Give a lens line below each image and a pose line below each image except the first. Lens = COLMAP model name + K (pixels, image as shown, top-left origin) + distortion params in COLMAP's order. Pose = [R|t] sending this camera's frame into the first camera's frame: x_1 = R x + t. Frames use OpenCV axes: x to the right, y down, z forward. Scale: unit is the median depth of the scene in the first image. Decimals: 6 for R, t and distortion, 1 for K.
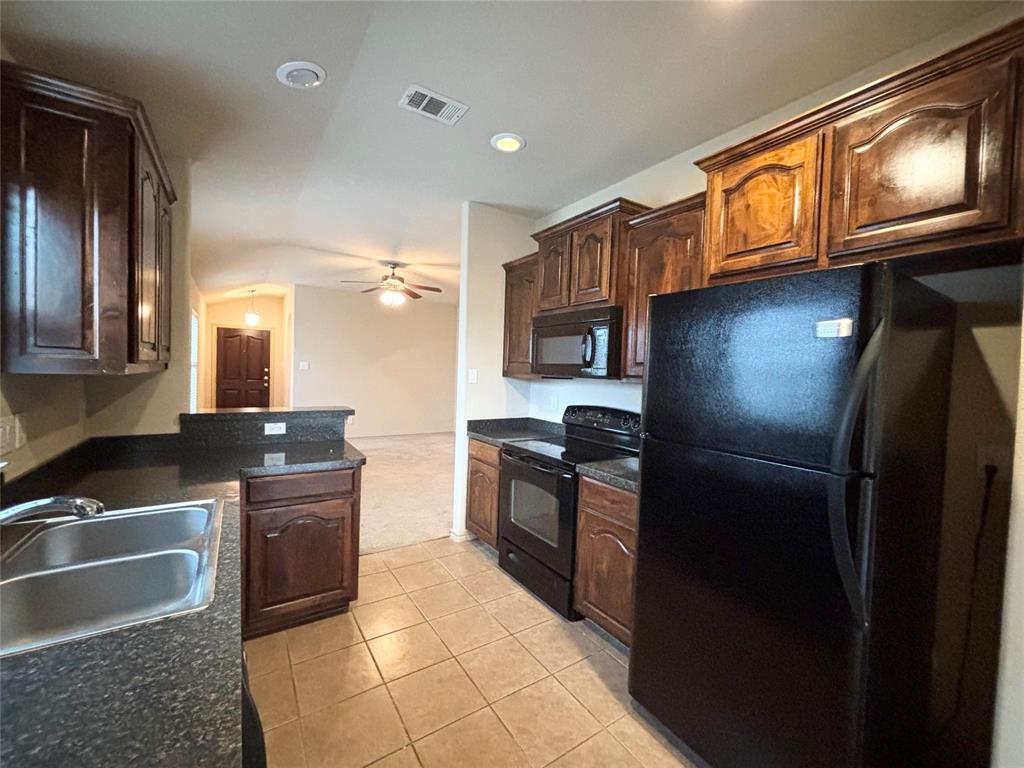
lens RADIAL K [[414.4, 0, 511.9], [0, 414.4, 383.6], [0, 0, 1]] dist [0.000627, -0.000102]
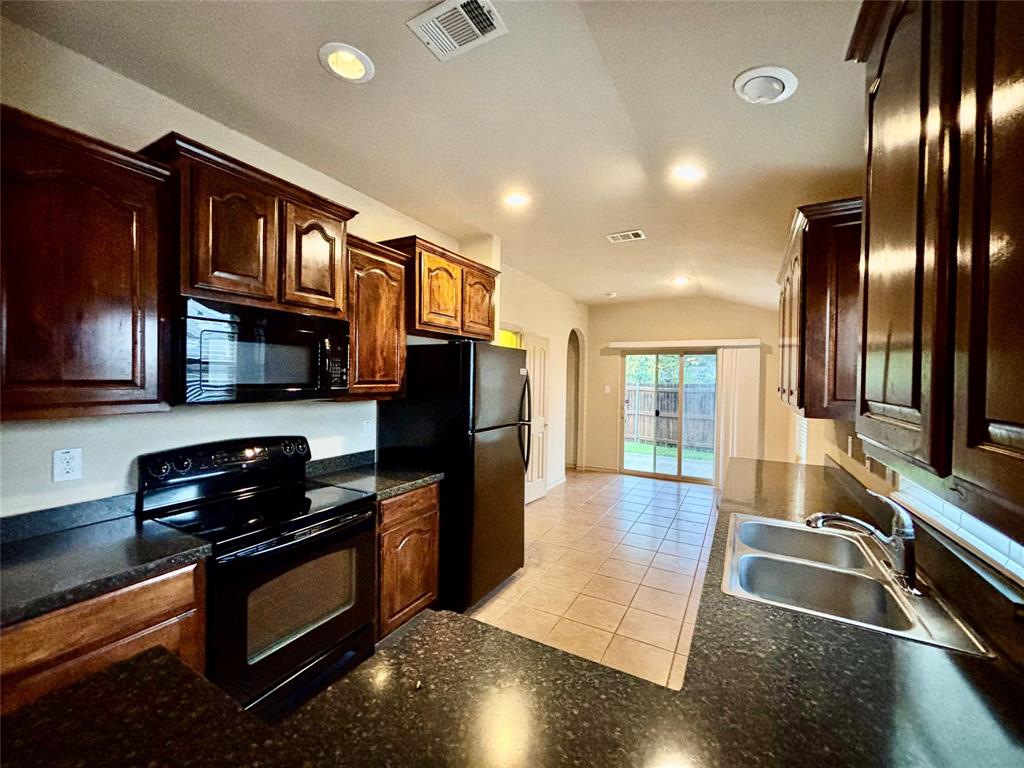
lens RADIAL K [[414.4, 0, 511.2], [0, 414.4, 384.3], [0, 0, 1]] dist [0.000627, -0.000102]
pose [[-0.452104, -0.055446, 0.890240, -0.862876], [-0.003935, 0.998180, 0.060171, -0.115815], [-0.891957, 0.023700, -0.451499, 1.234268]]
